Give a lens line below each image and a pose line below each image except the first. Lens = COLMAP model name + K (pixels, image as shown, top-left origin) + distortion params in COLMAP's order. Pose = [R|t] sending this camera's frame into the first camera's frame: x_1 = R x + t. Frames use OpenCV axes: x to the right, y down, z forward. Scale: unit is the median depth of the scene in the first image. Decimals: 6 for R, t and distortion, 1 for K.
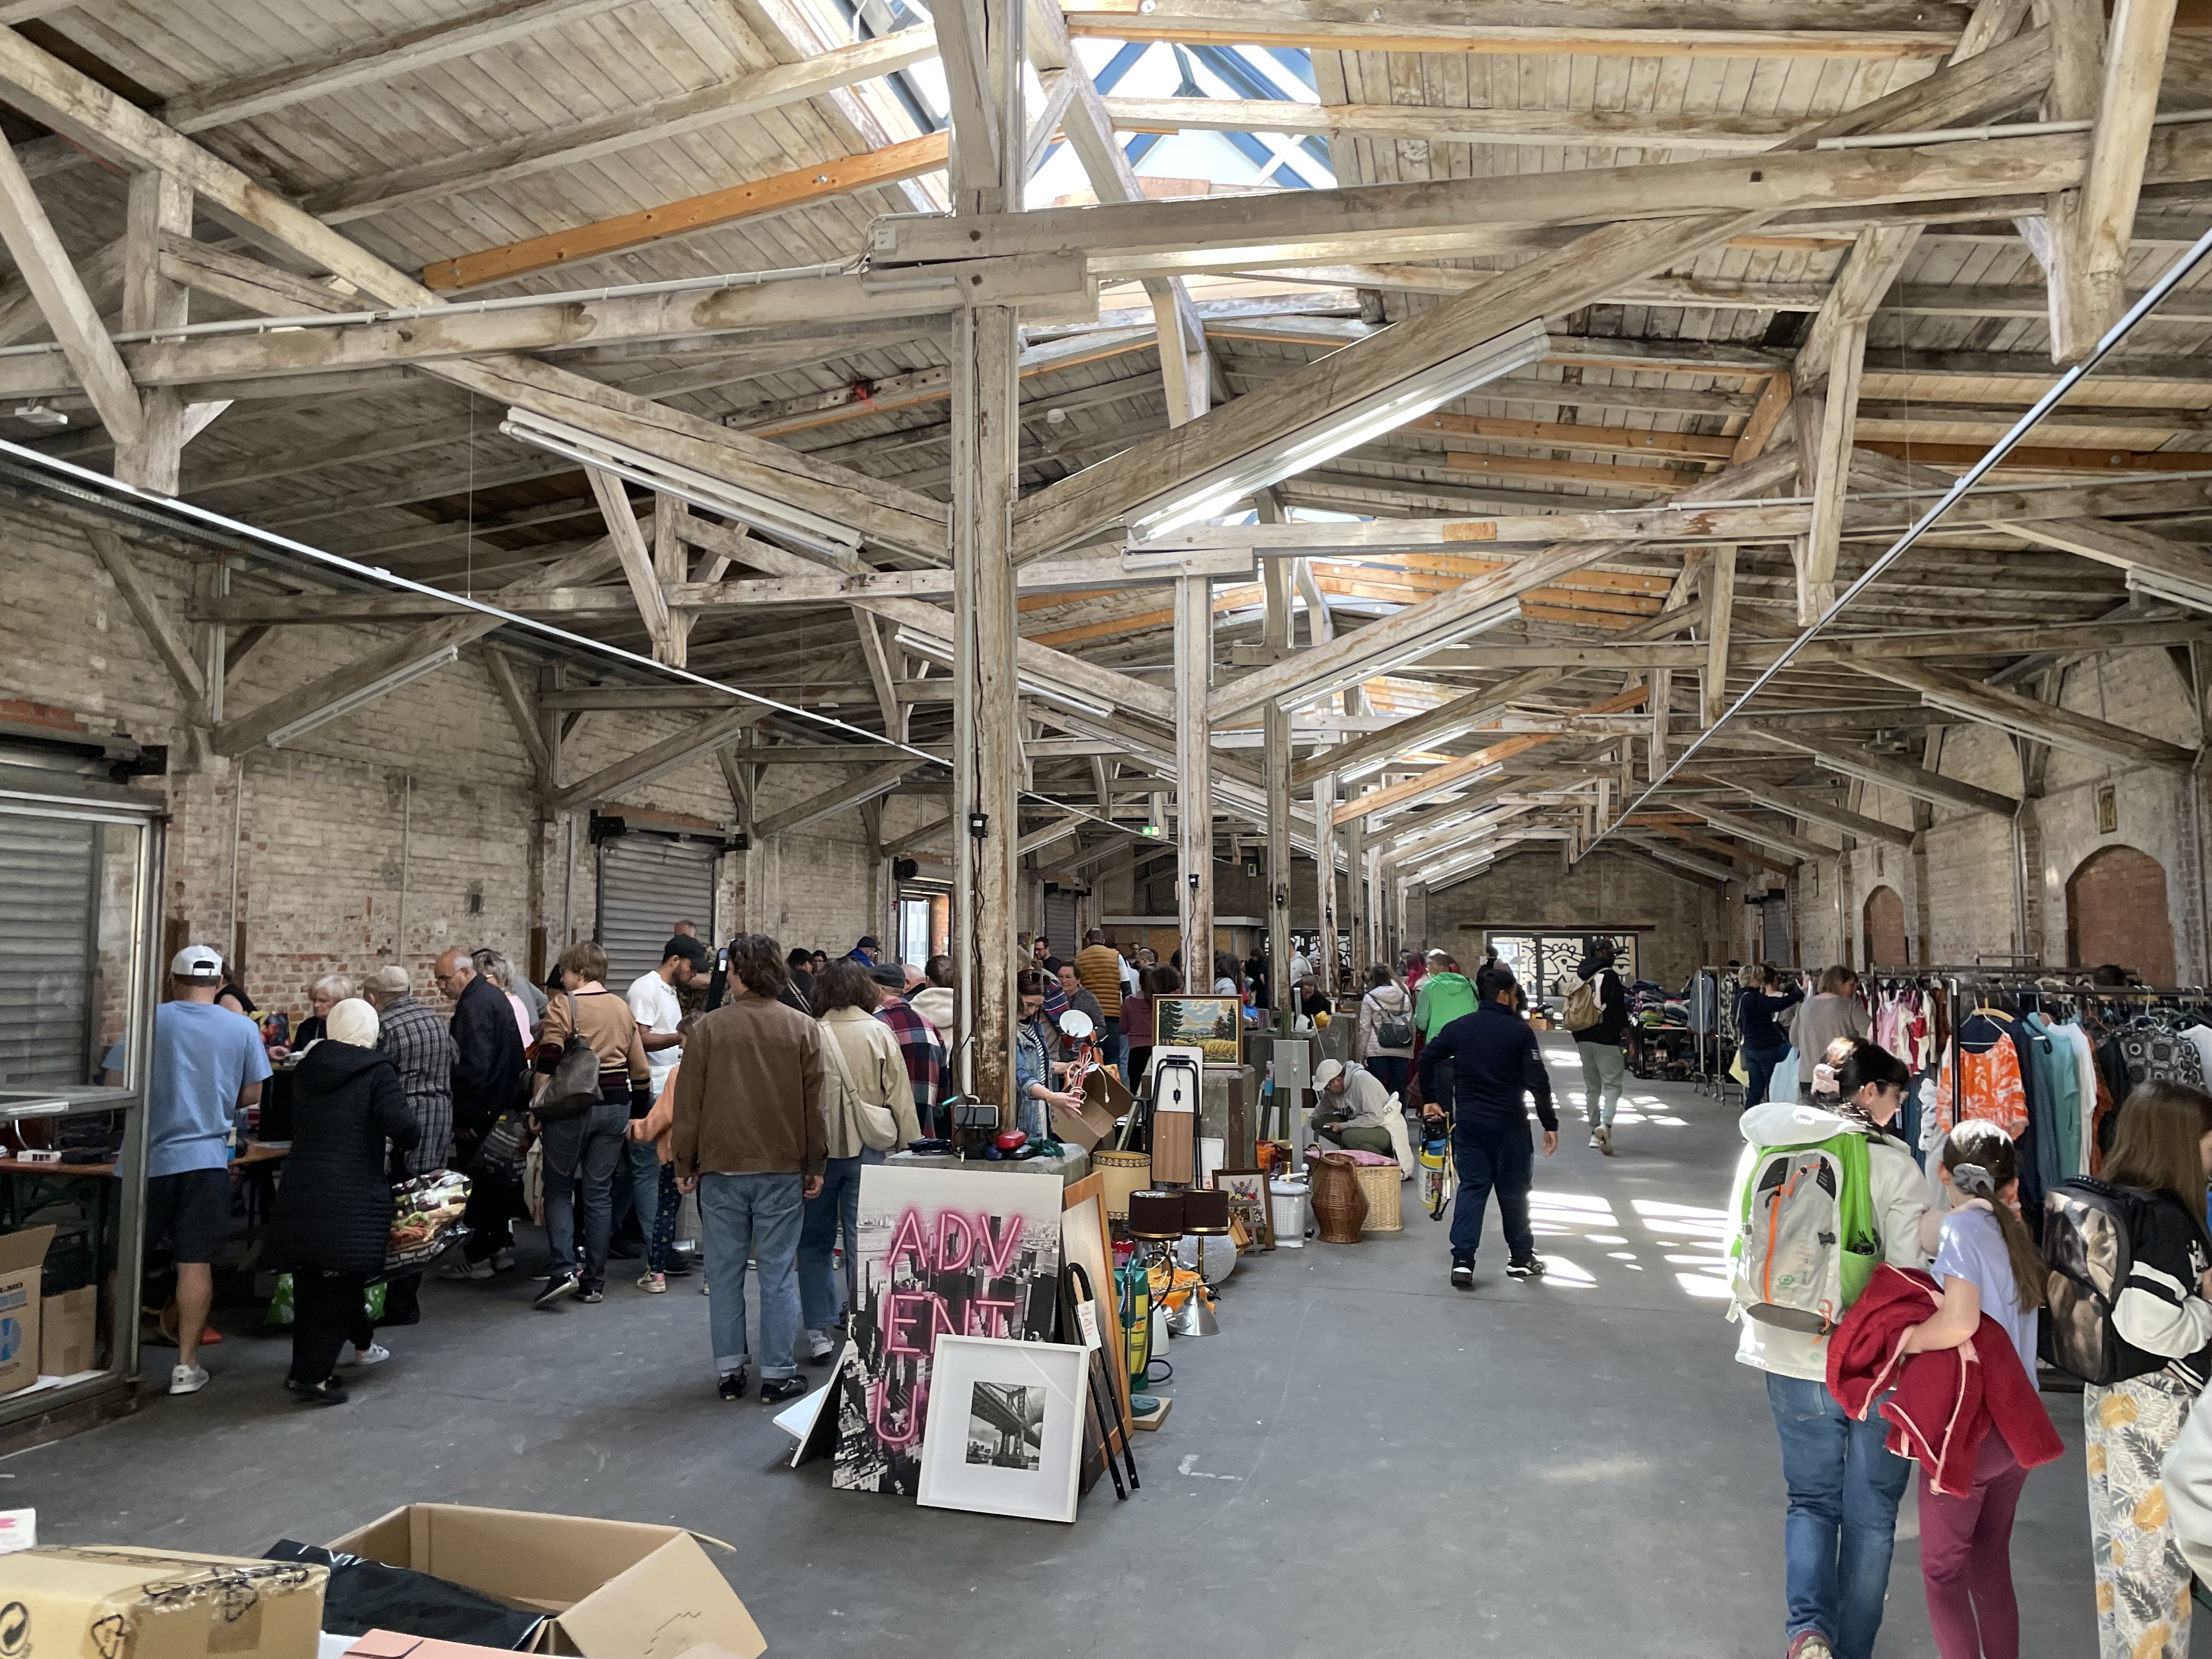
lens RADIAL K [[1704.4, 0, 1110.0], [0, 1704.4, 764.9], [0, 0, 1]] dist [0.064329, -0.038059]
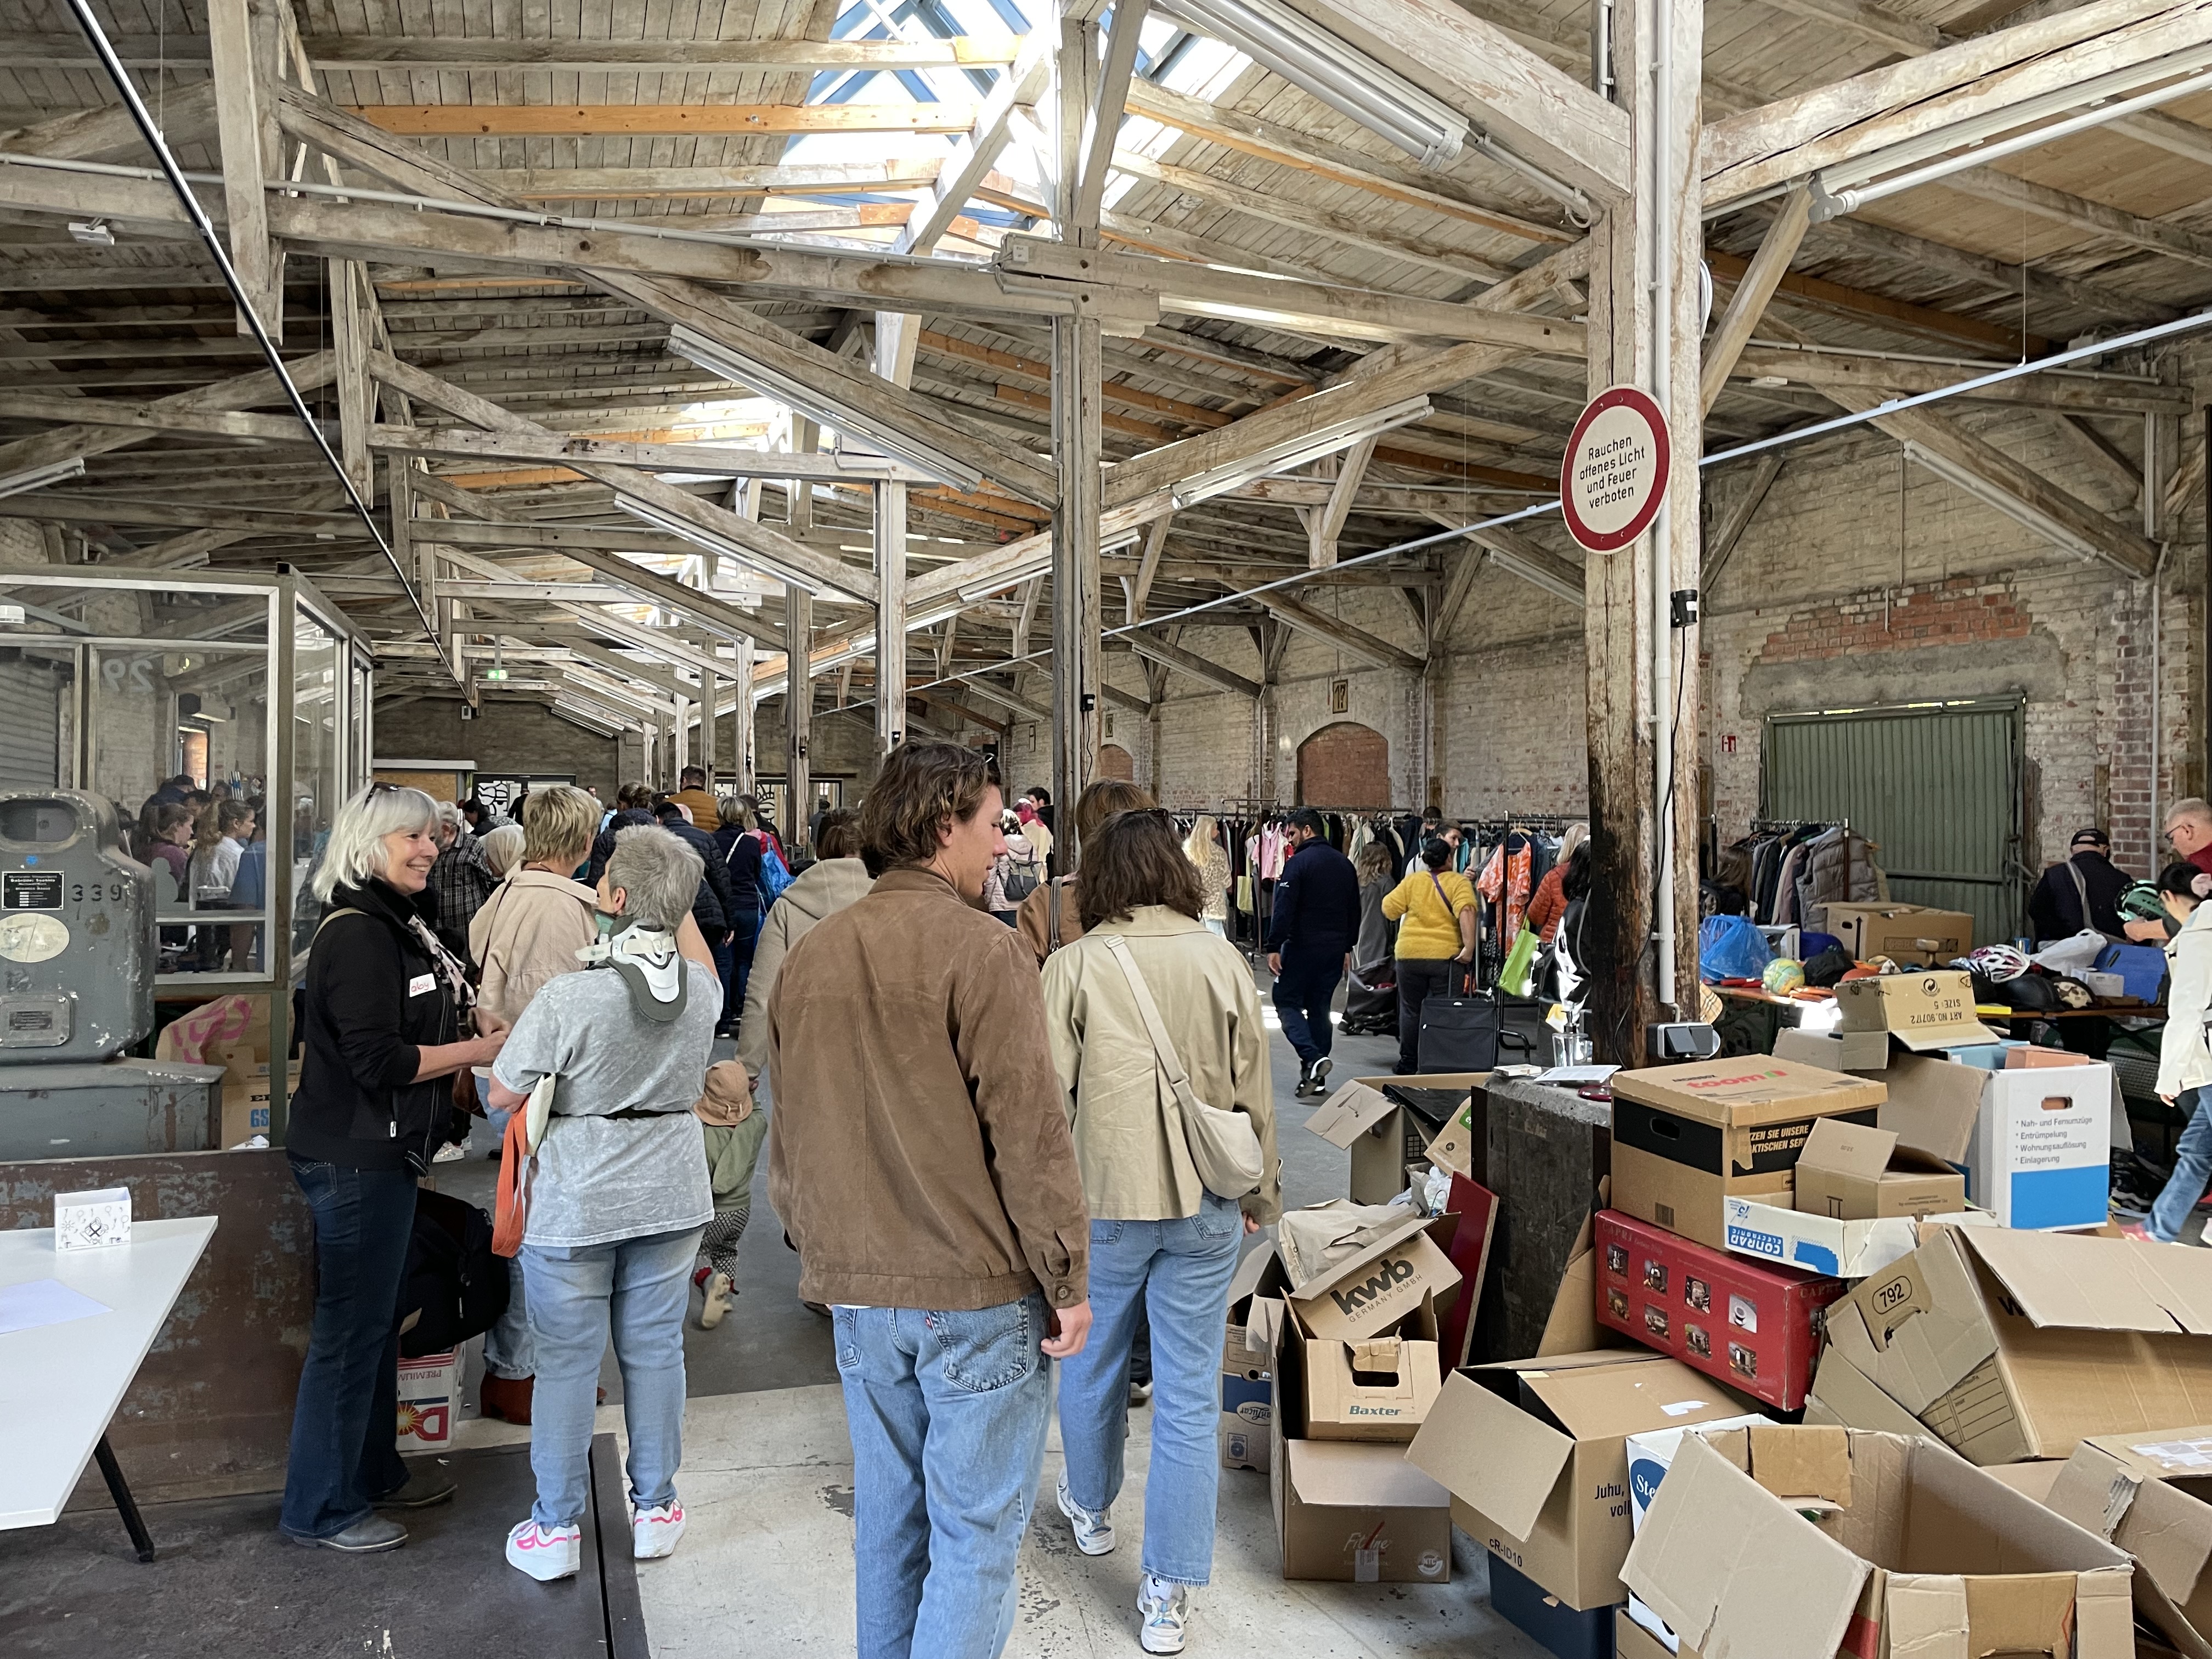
lens RADIAL K [[1704.4, 0, 1160.3], [0, 1704.4, 769.2], [0, 0, 1]] dist [0.064329, -0.038059]
pose [[0.833461, 0.014587, 0.552386, -0.434764], [-0.065030, 0.995294, 0.071836, -0.007672], [-0.548739, -0.095794, 0.830487, -0.108783]]
